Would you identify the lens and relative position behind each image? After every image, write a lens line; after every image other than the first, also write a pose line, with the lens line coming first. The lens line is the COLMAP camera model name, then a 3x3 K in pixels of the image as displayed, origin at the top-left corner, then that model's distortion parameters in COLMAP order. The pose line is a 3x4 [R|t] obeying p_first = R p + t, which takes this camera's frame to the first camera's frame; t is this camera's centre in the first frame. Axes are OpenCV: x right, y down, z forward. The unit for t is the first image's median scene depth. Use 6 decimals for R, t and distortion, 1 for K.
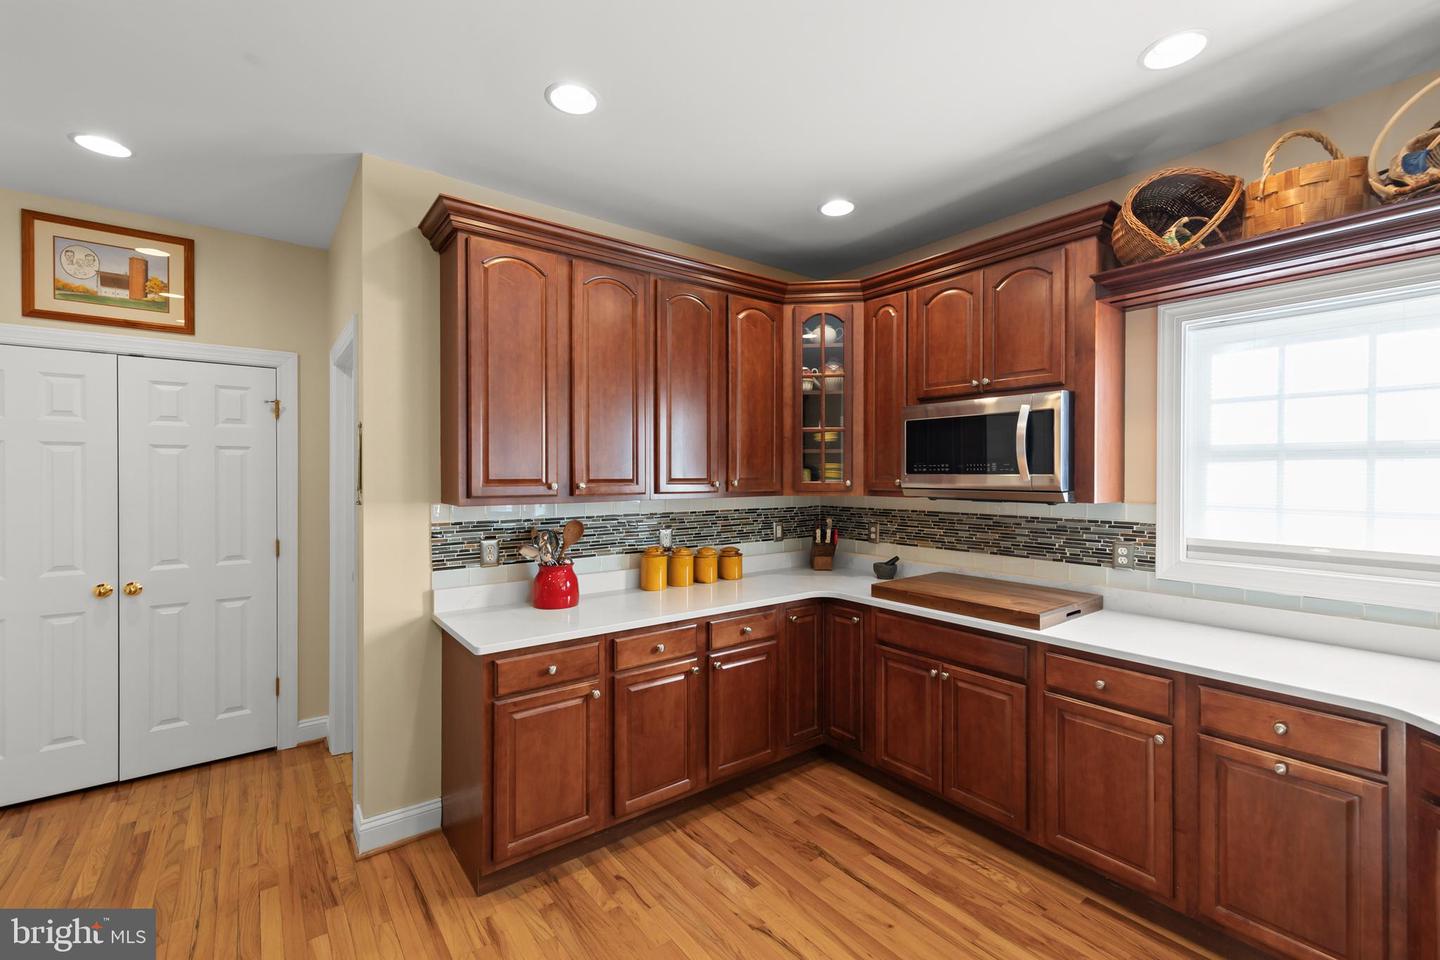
lens RADIAL K [[618.2, 0, 727.8], [0, 618.2, 490.0], [0, 0, 1]] dist [0.013309, -0.000881]
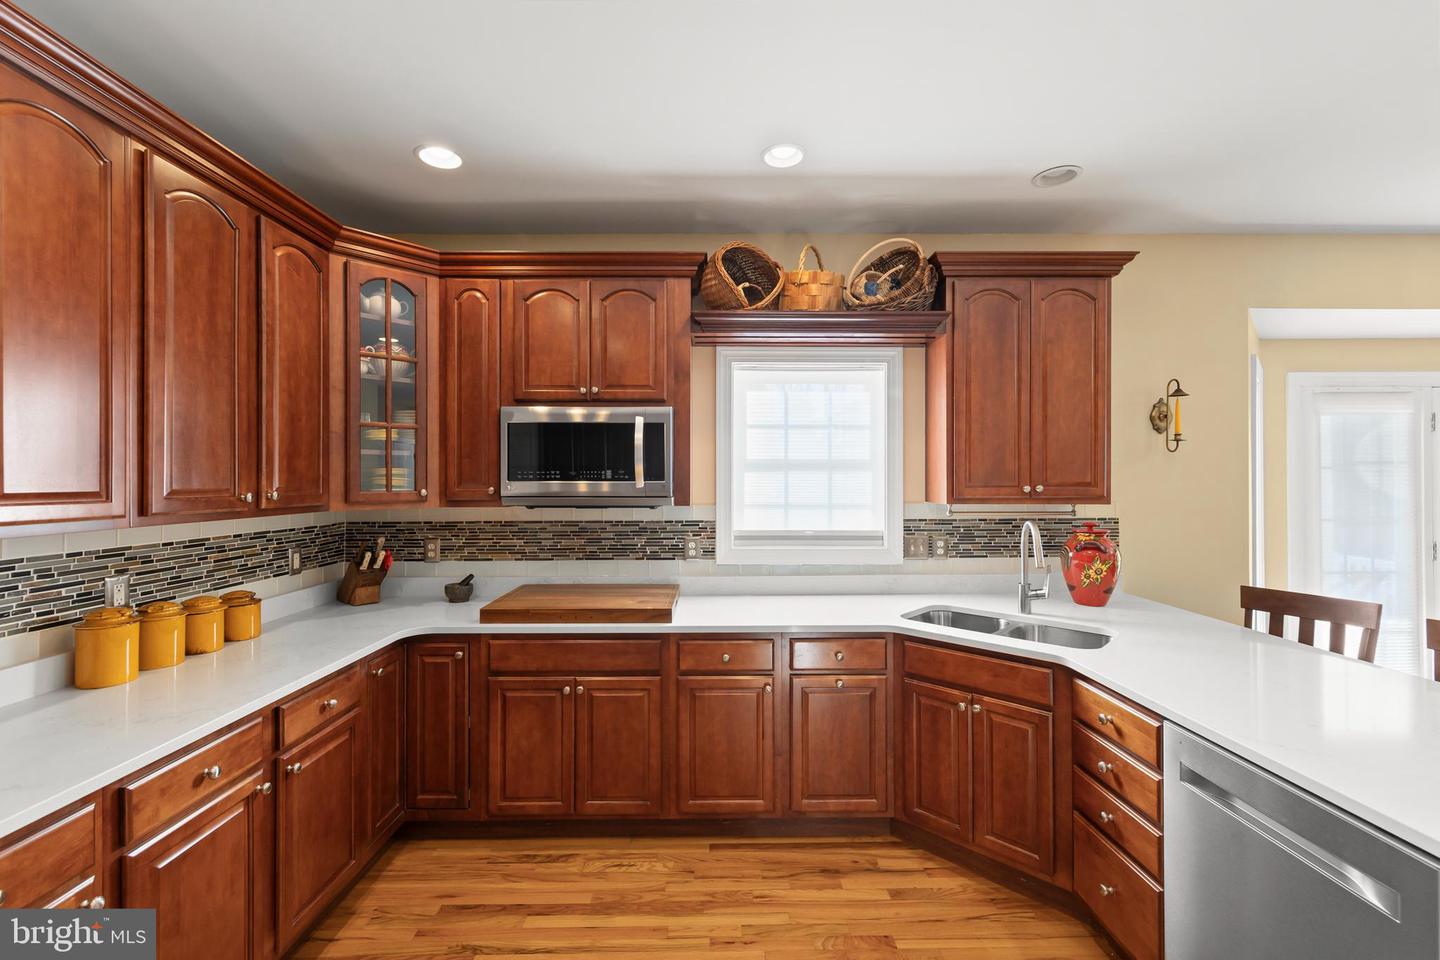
lens RADIAL K [[618.2, 0, 721.2], [0, 618.2, 488.8], [0, 0, 1]] dist [0.013309, -0.000881]
pose [[0.607607, -0.013512, 0.794123, -0.268464], [0.022516, 0.999746, -0.000217, -0.008261], [-0.793918, 0.018012, 0.607758, 0.221138]]
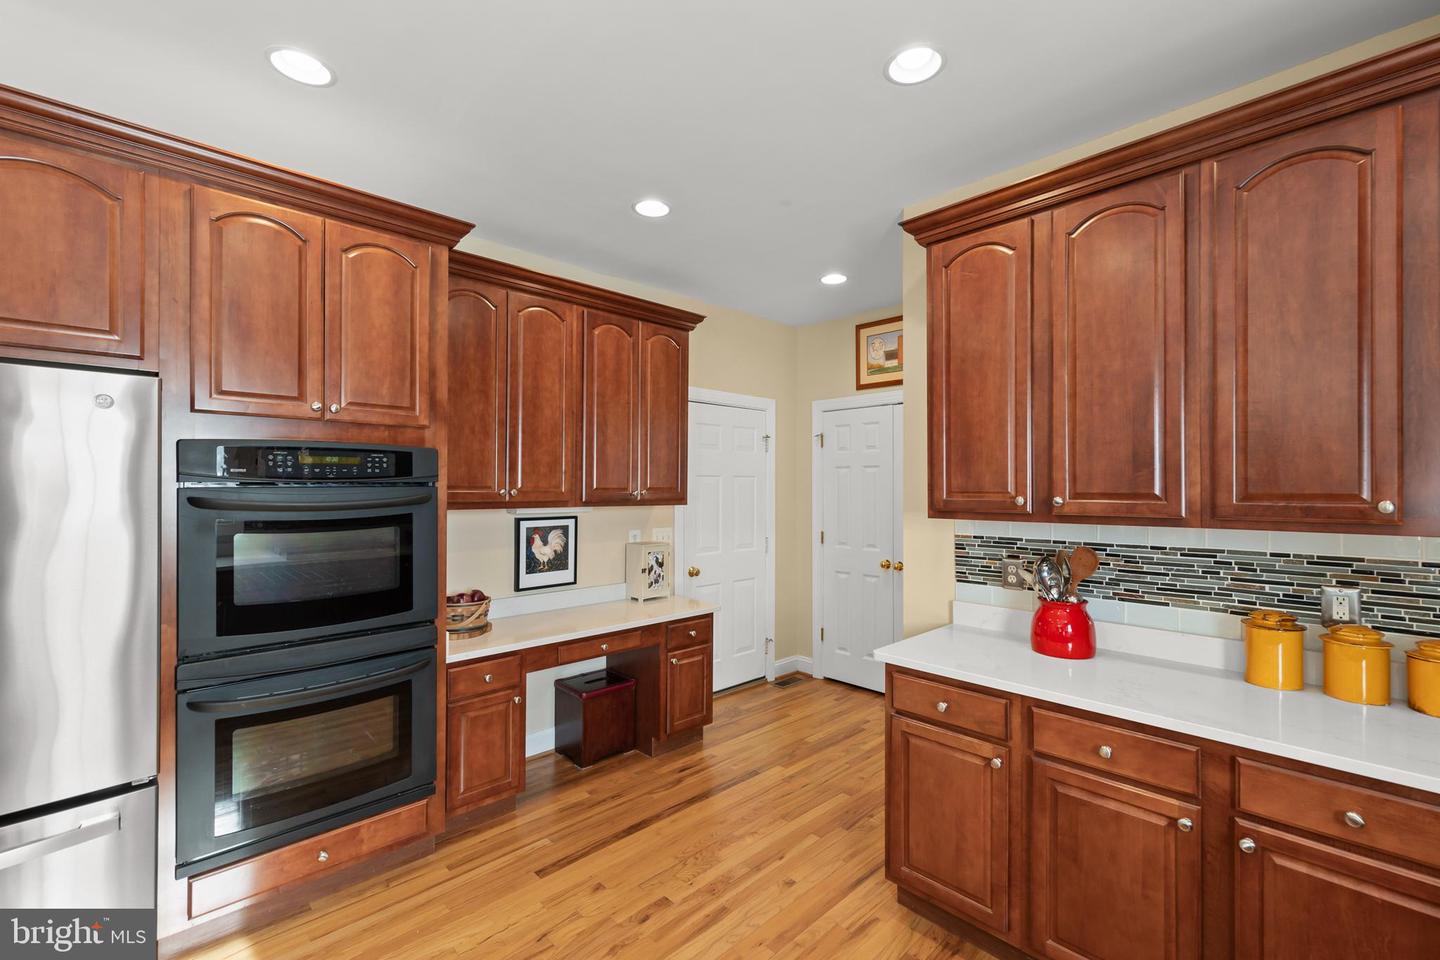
lens RADIAL K [[618.2, 0, 712.3], [0, 618.2, 496.2], [0, 0, 1]] dist [0.013309, -0.000881]
pose [[0.095577, 0.016392, -0.995287, 0.472650], [-0.026998, 0.999539, 0.013869, -0.011395], [0.995056, 0.025546, 0.095976, 0.486669]]
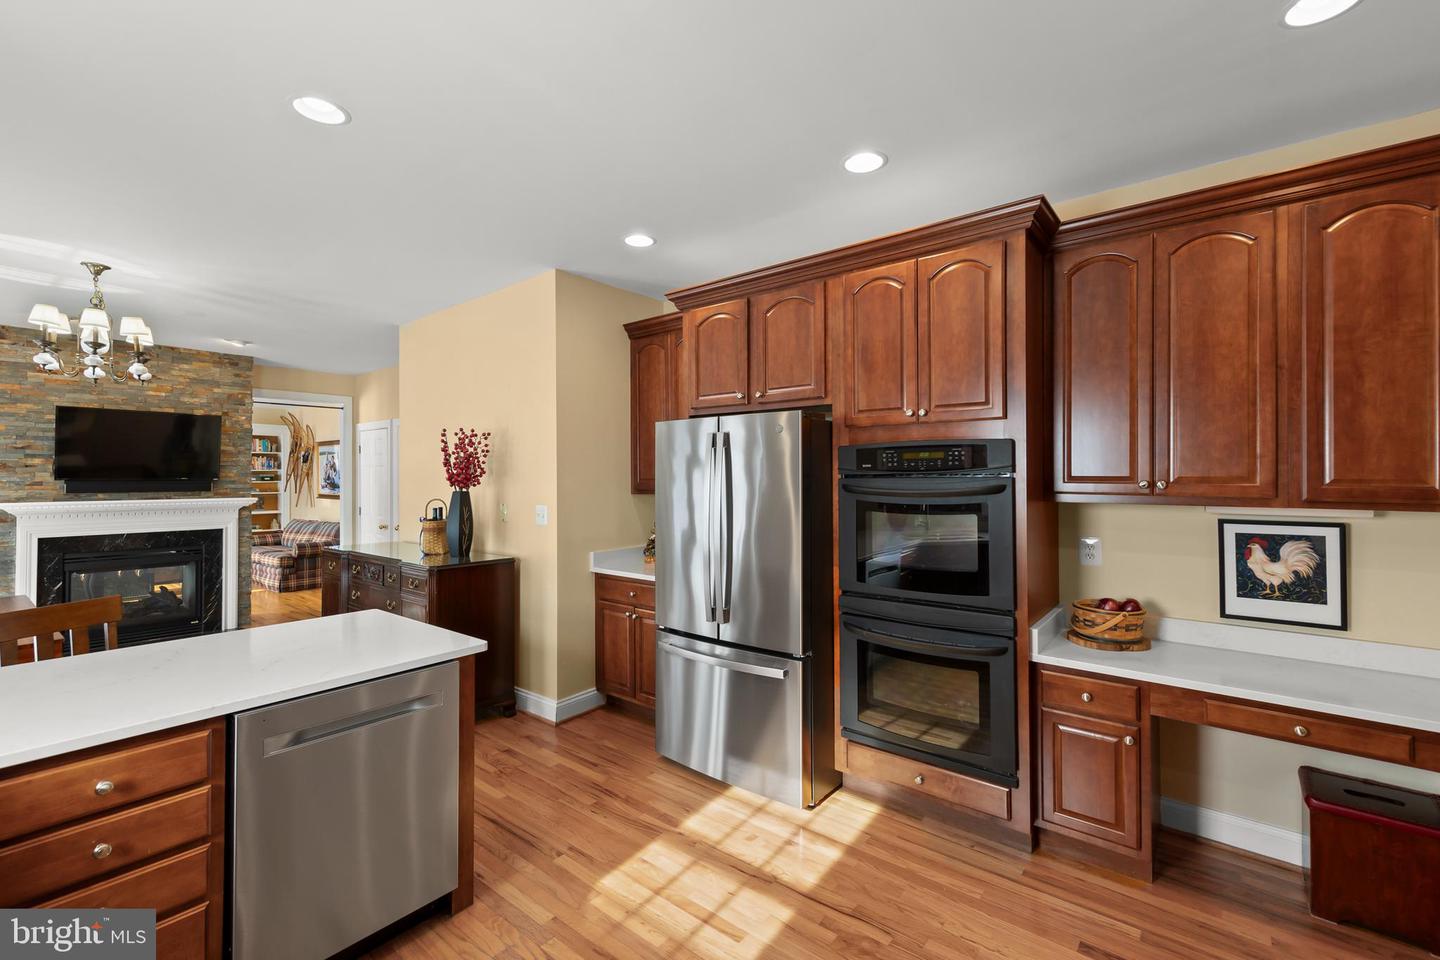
lens RADIAL K [[618.2, 0, 733.8], [0, 618.2, 483.2], [0, 0, 1]] dist [0.013309, -0.000881]
pose [[-0.971739, 0.003408, -0.236035, 0.140959], [-0.004972, 0.999379, 0.034898, -0.022689], [0.236007, 0.035085, -0.971118, 0.944584]]
